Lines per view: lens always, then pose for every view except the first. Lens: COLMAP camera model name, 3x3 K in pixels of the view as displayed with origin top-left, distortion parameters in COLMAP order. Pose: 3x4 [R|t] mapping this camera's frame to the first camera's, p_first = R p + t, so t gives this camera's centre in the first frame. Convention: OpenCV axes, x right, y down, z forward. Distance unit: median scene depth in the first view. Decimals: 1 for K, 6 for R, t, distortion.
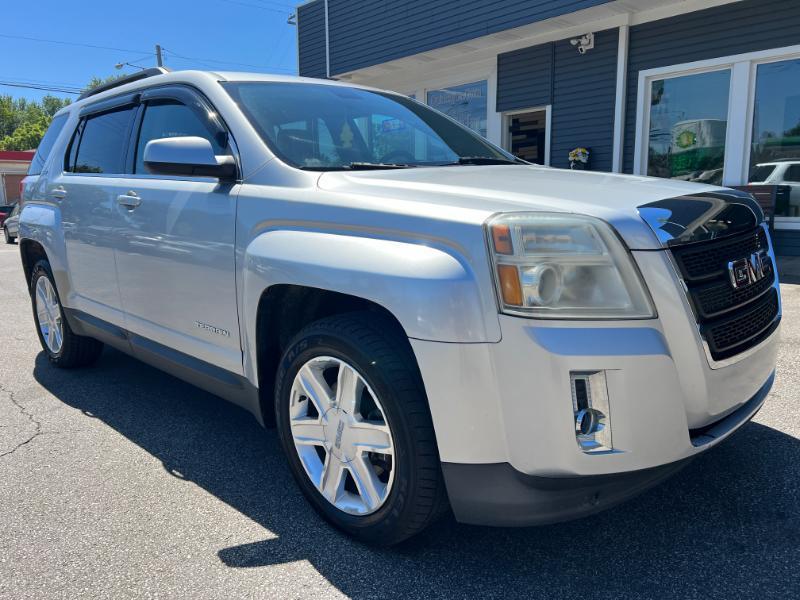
lens RADIAL K [[602.5, 0, 400.0], [0, 602.5, 300.0], [0, 0, 1]] dist [0.048682, -0.053846]
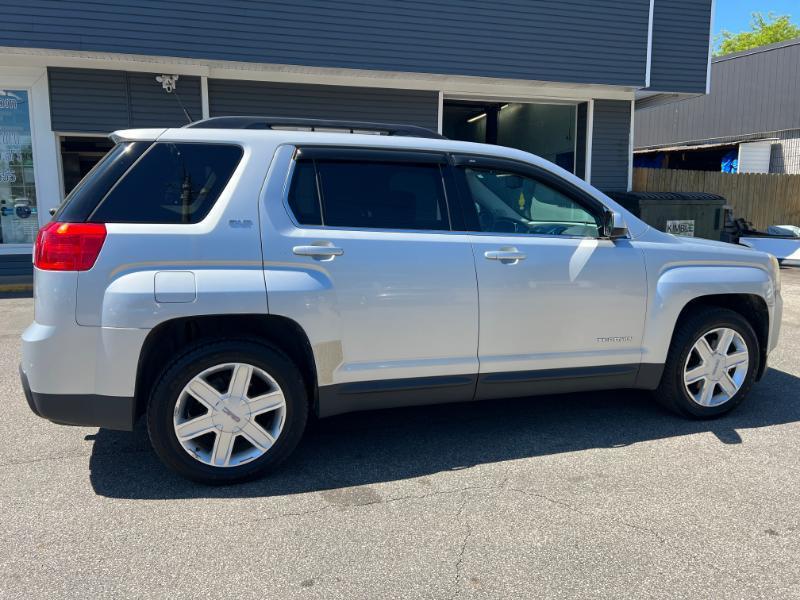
lens RADIAL K [[602.5, 0, 400.0], [0, 602.5, 300.0], [0, 0, 1]] dist [0.048682, -0.053846]
pose [[0.441528, -0.117269, 0.889551, -1.924094], [0.144780, 0.987742, 0.058352, -0.218195], [-0.885490, 0.103025, 0.453093, 0.825829]]
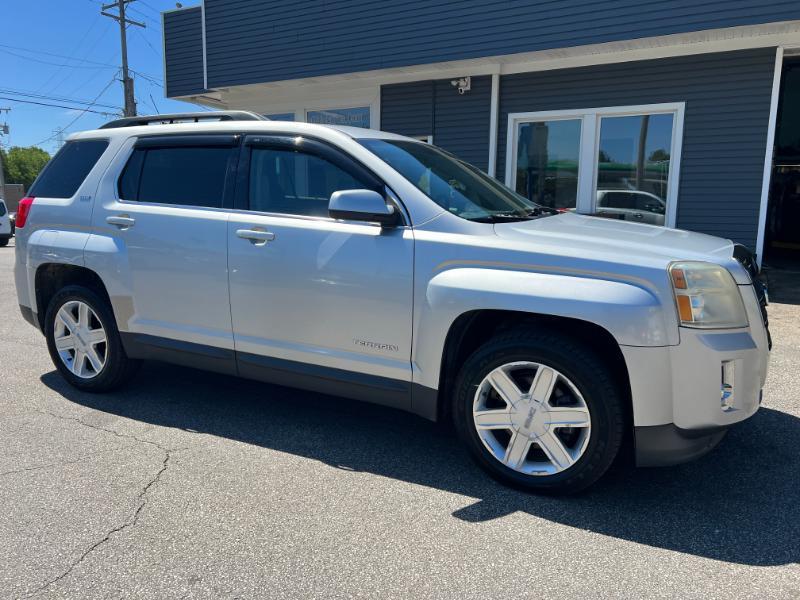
lens RADIAL K [[602.5, 0, 400.0], [0, 602.5, 300.0], [0, 0, 1]] dist [0.048682, -0.053846]
pose [[0.950960, -0.020933, 0.308604, -0.665407], [0.024844, 0.999653, -0.008750, -0.033730], [-0.308314, 0.015988, 0.951150, -0.181805]]
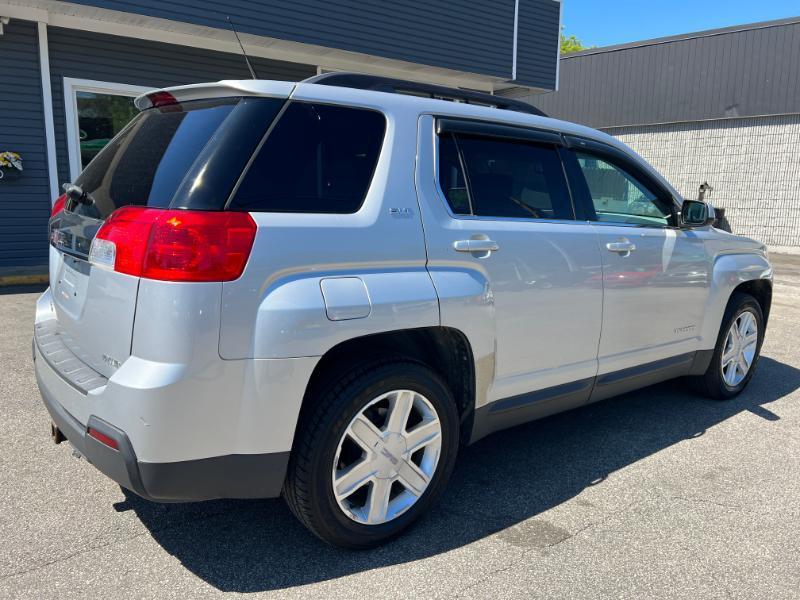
lens RADIAL K [[602.5, 0, 400.0], [0, 602.5, 300.0], [0, 0, 1]] dist [0.048682, -0.053846]
pose [[0.118305, -0.152322, 0.981225, -1.915676], [0.150392, 0.979513, 0.133924, -0.338971], [-0.981522, 0.131725, 0.138789, 1.538284]]
